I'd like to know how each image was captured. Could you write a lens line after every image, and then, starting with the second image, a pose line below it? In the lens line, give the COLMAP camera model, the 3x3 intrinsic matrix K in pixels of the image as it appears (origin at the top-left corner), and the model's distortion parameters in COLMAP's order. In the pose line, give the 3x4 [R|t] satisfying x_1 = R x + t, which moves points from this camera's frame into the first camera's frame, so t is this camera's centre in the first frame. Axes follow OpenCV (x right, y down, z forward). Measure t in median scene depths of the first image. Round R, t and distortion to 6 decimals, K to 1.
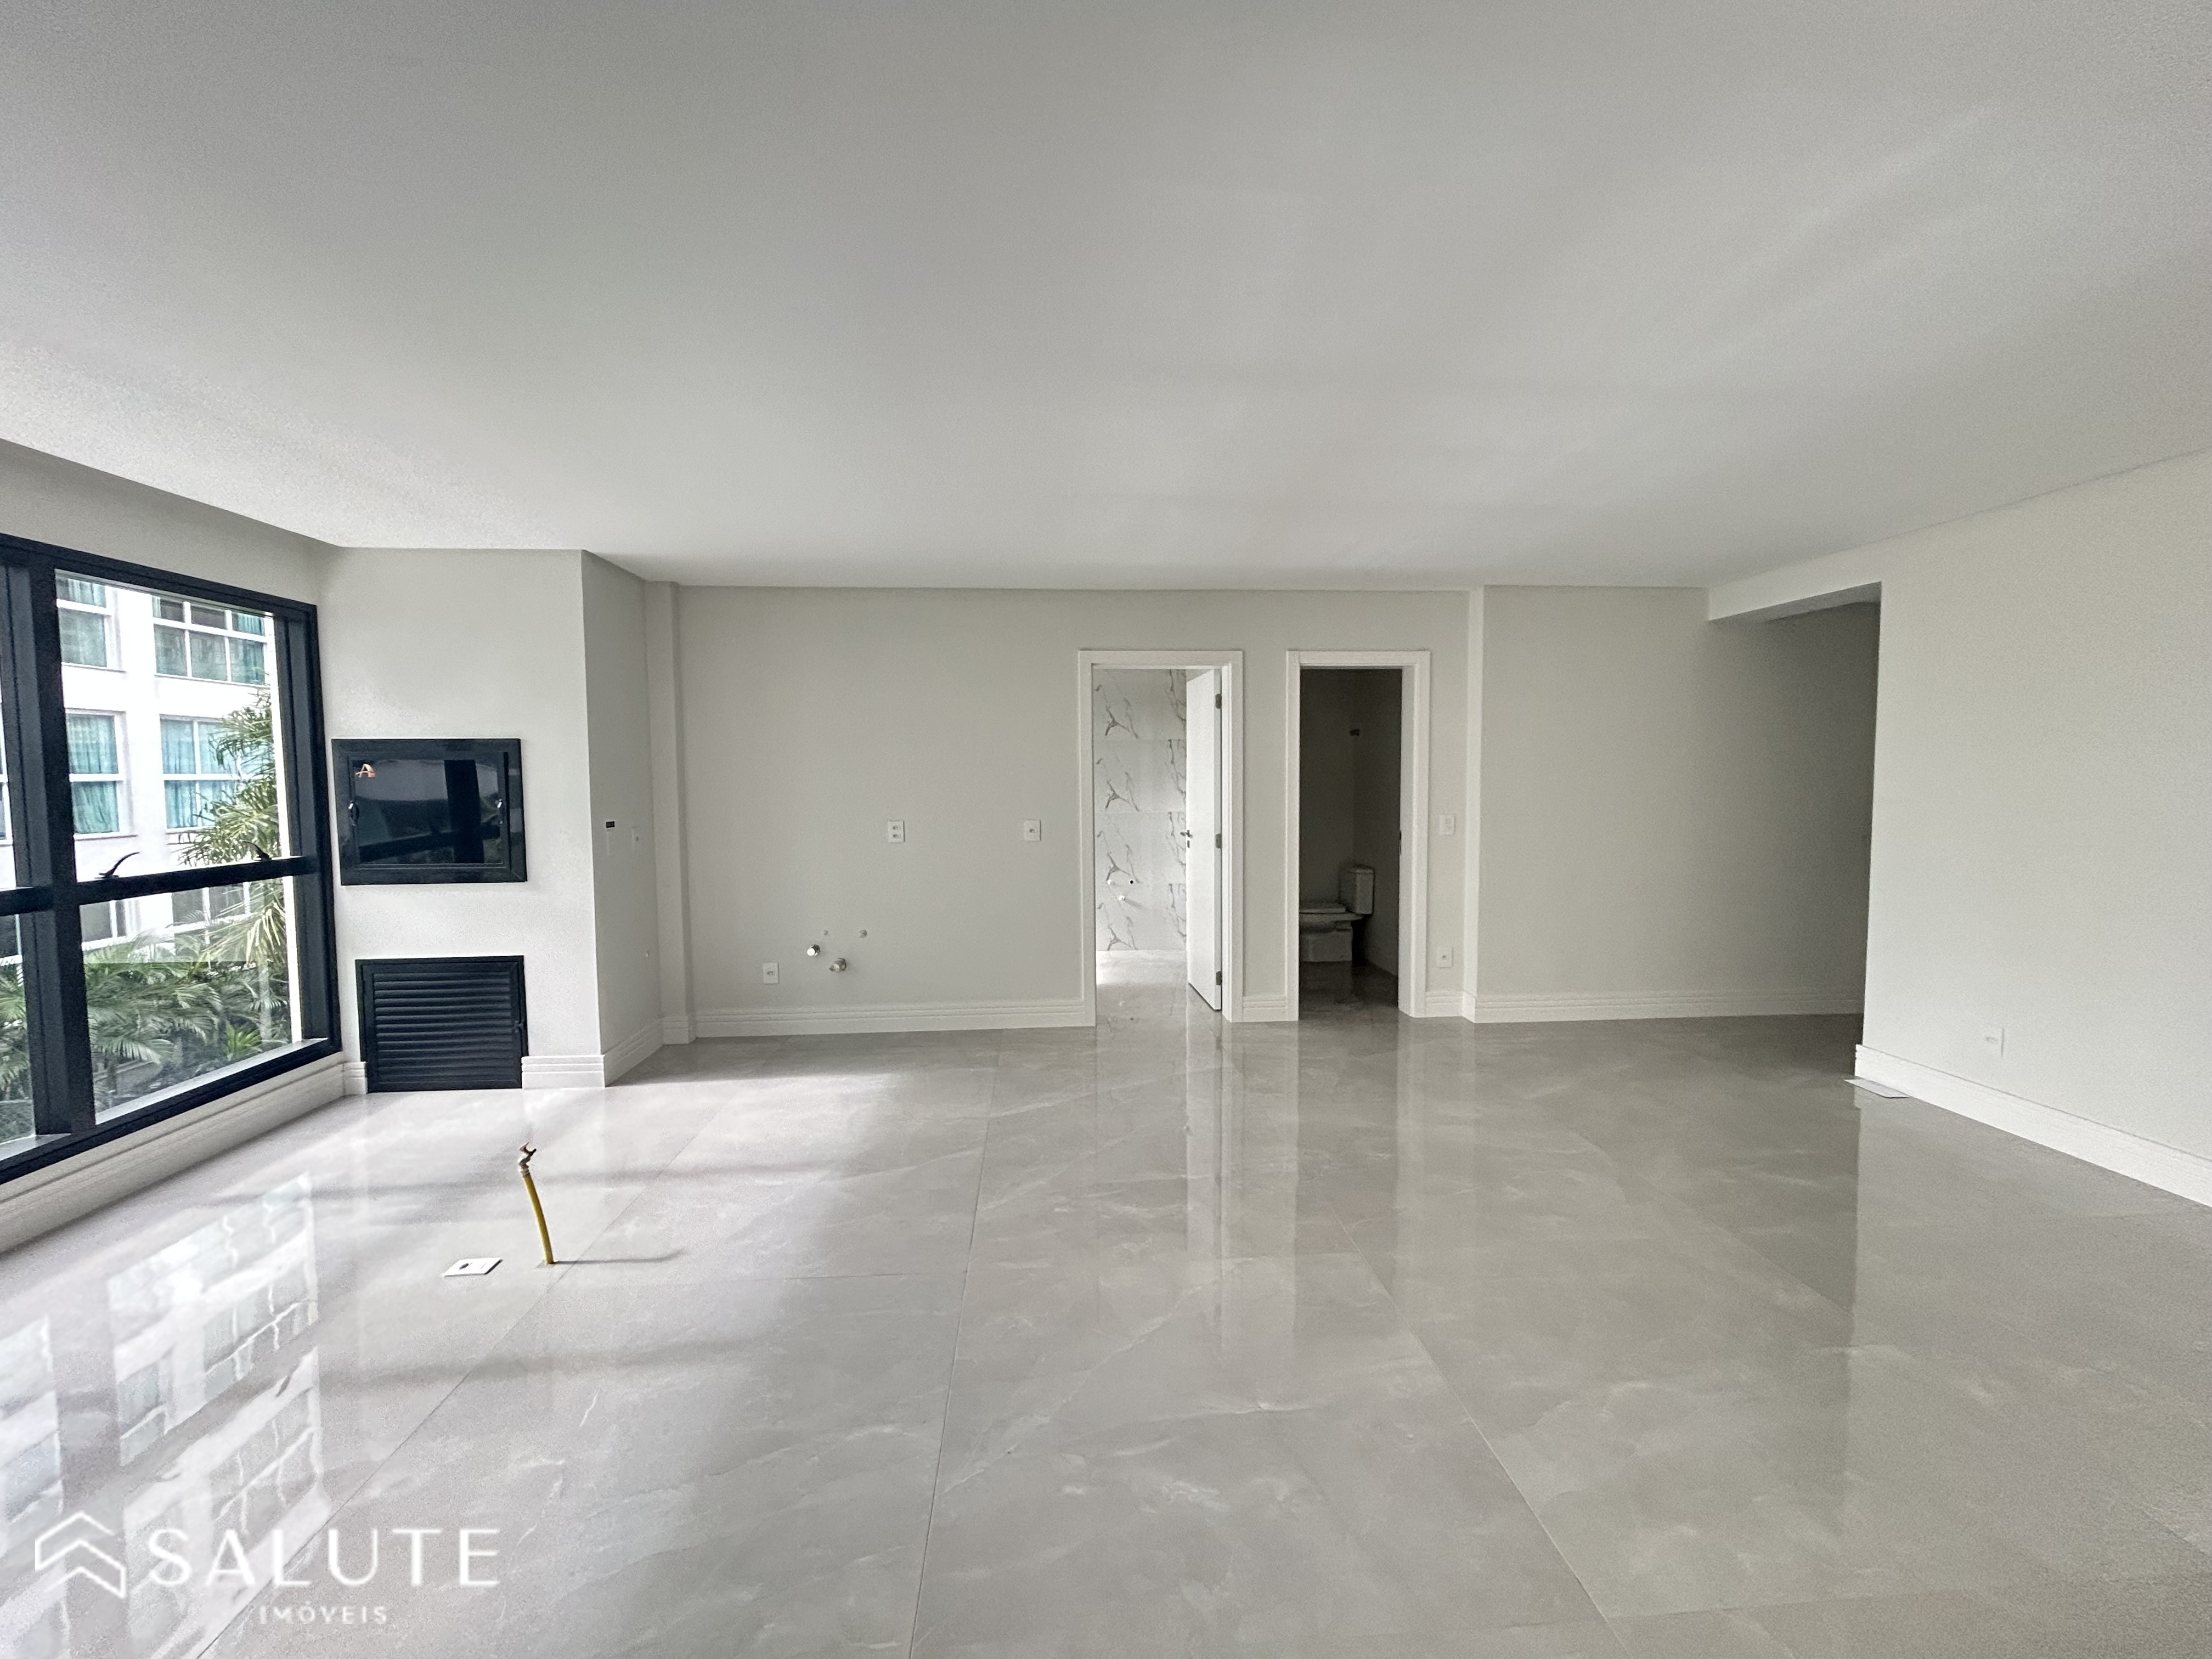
lens RADIAL K [[896.3, 0, 1098.4], [0, 896.3, 829.0], [0, 0, 1]] dist [0.002243, 0.000597]
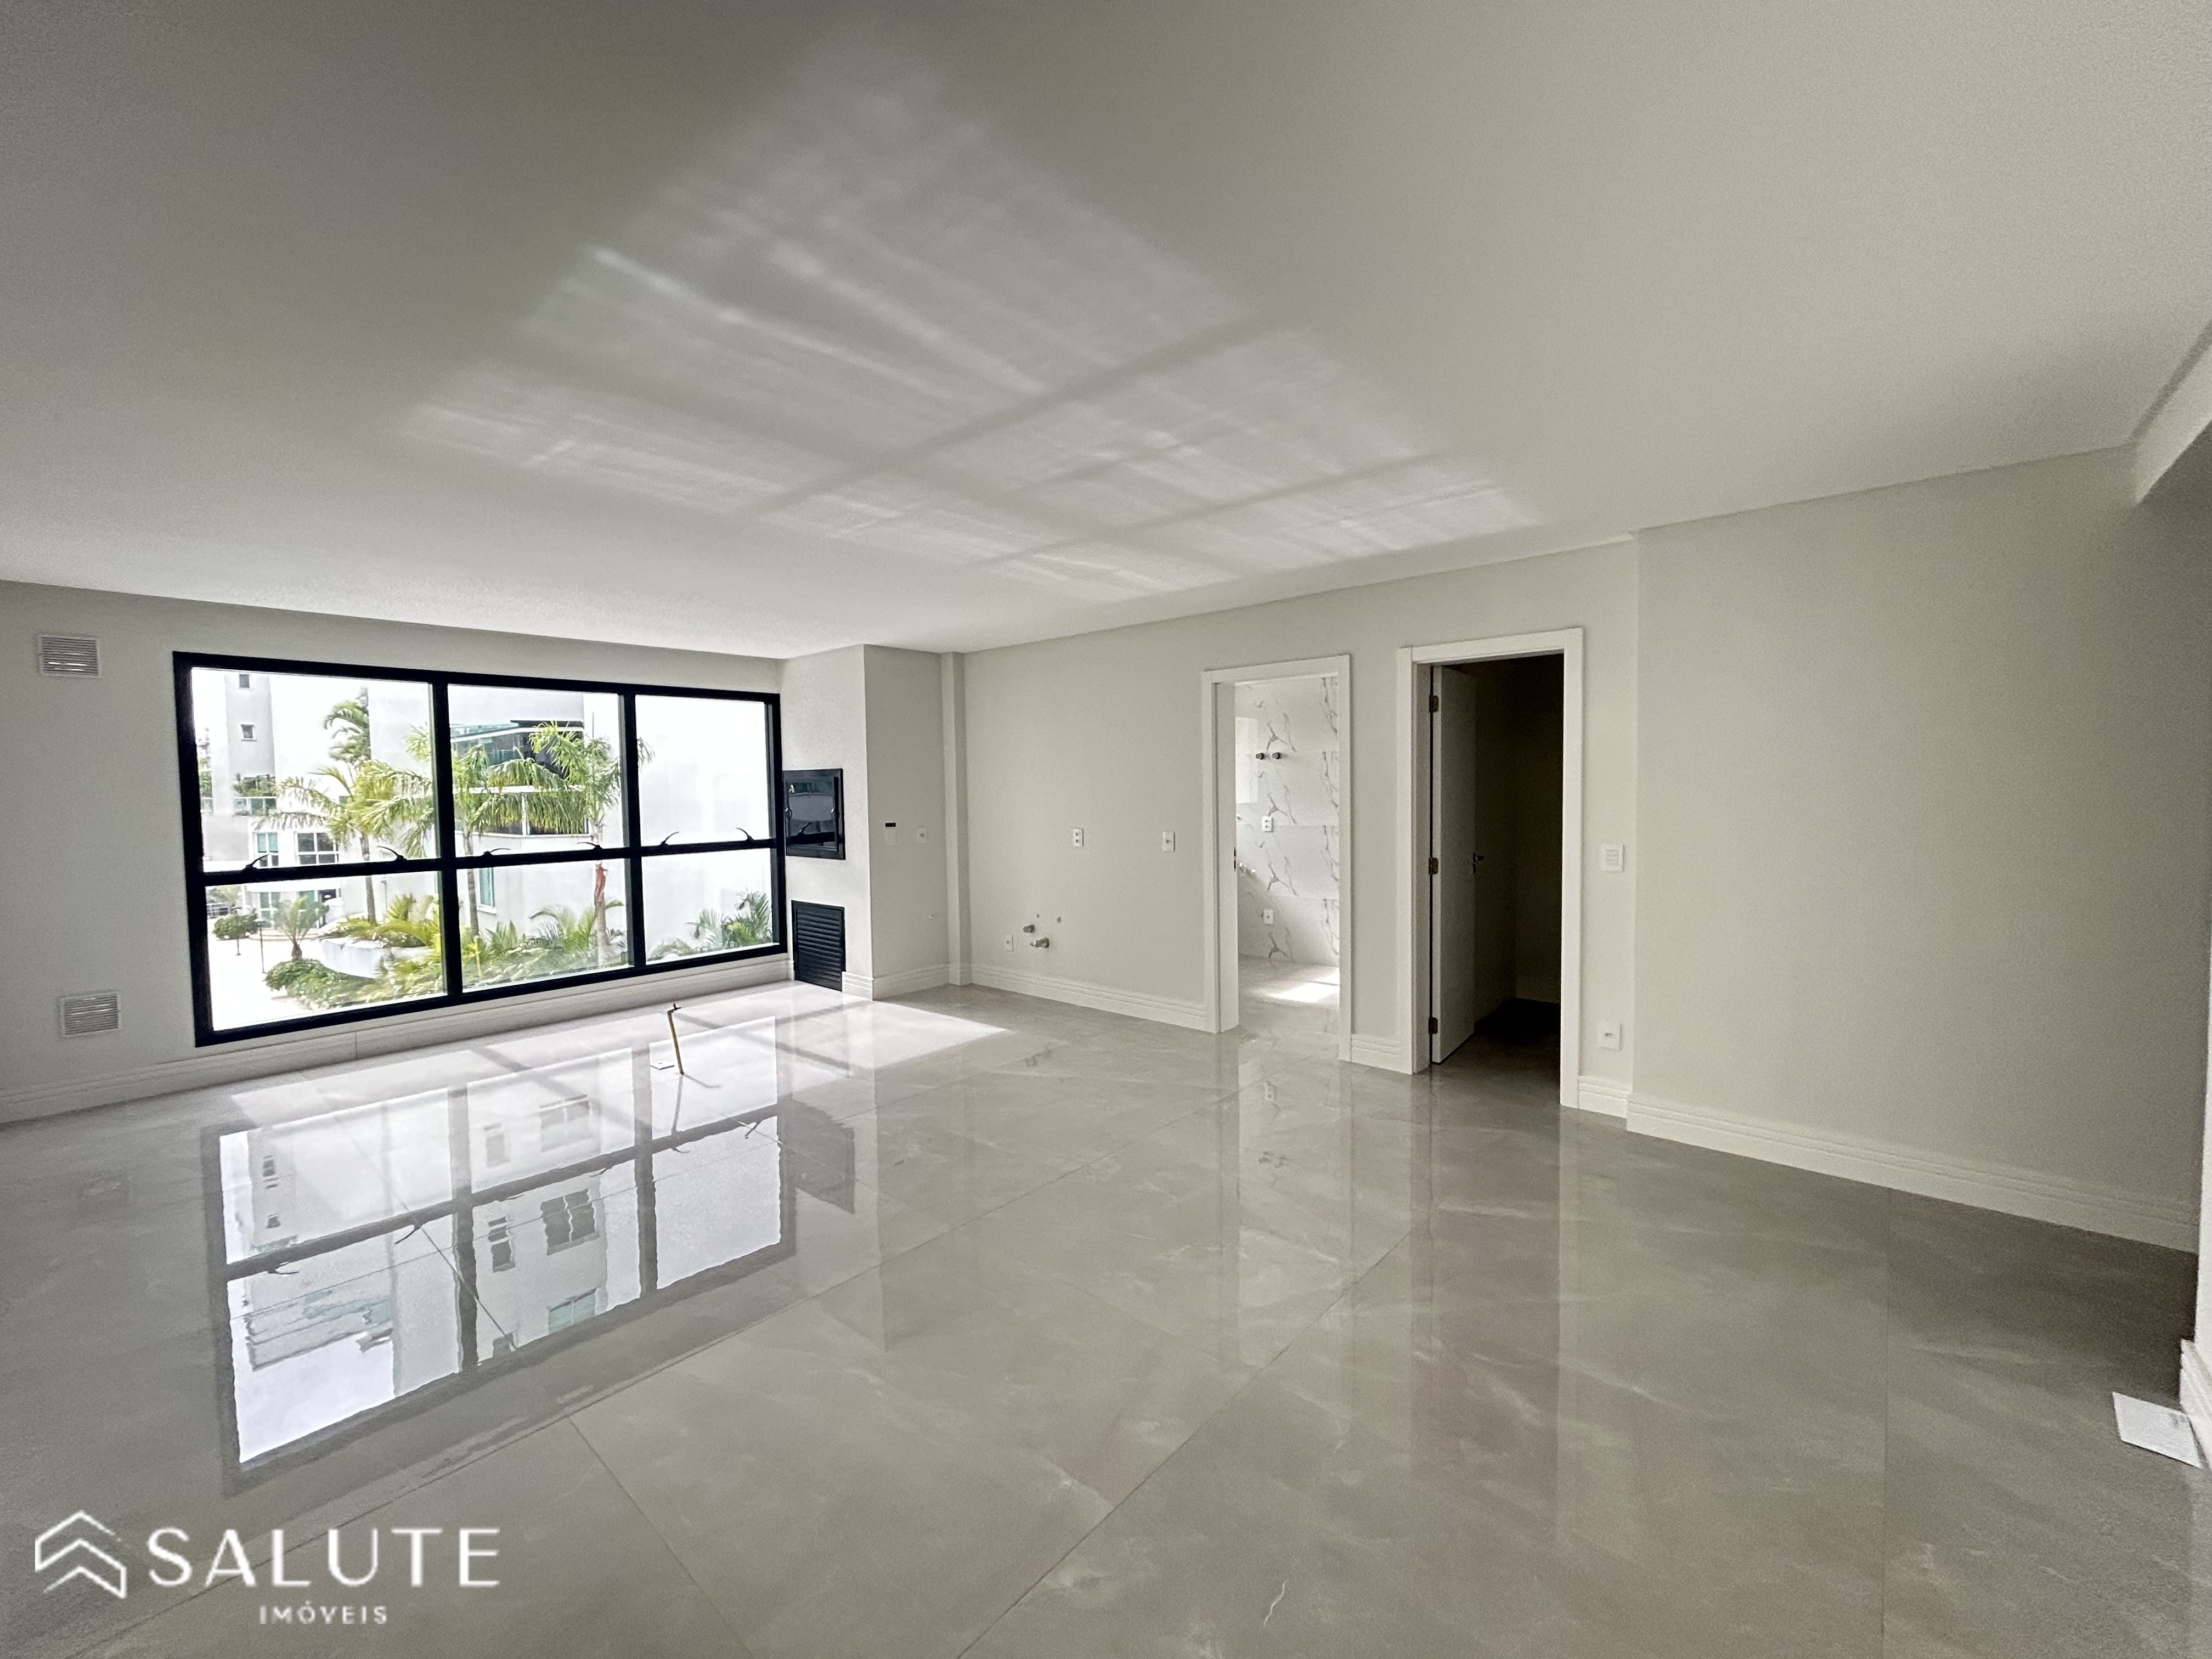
lens RADIAL K [[896.3, 0, 1099.2], [0, 896.3, 828.0], [0, 0, 1]] dist [0.002243, 0.000597]
pose [[0.700269, 0.031888, -0.713167, 0.773683], [-0.034630, 0.999343, 0.010680, -0.028307], [0.713039, 0.017218, 0.700913, 0.217541]]
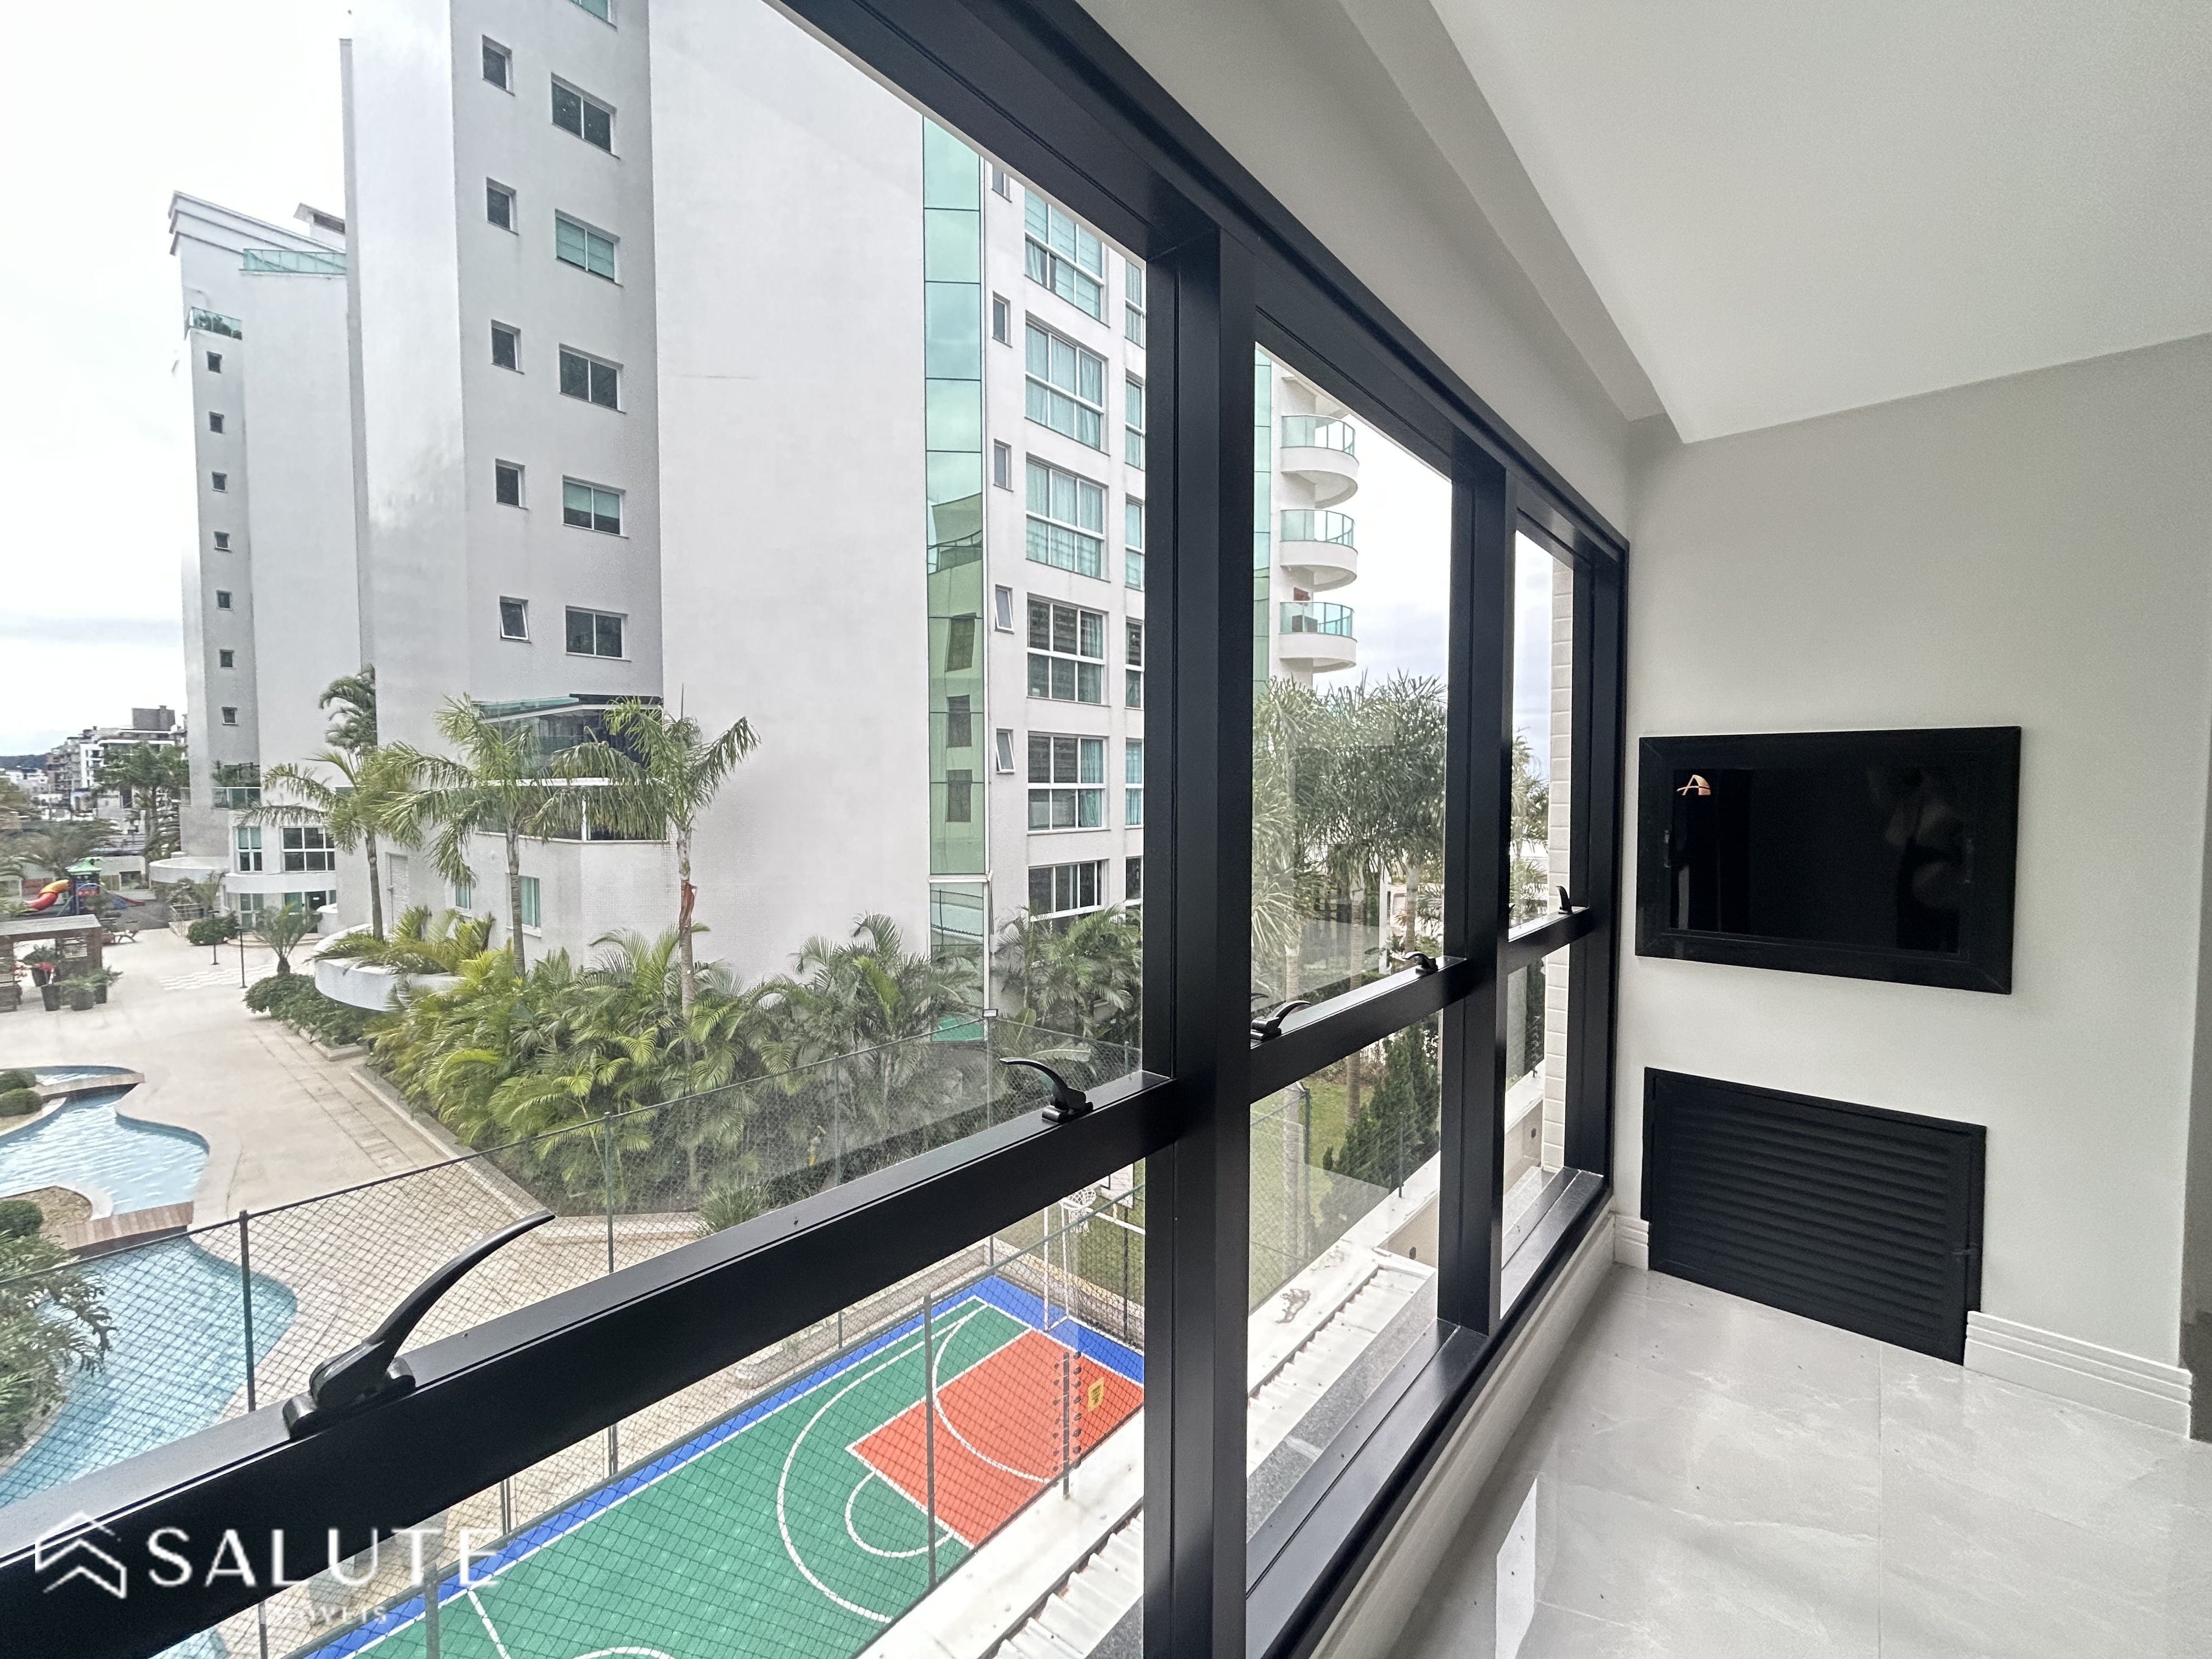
lens RADIAL K [[896.3, 0, 1103.5], [0, 896.3, 829.1], [0, 0, 1]] dist [0.002243, 0.000597]
pose [[0.710303, 0.040501, -0.702730, -0.636729], [-0.048487, 0.998787, 0.008554, -0.017028], [0.702224, 0.027997, 0.711405, 0.230636]]
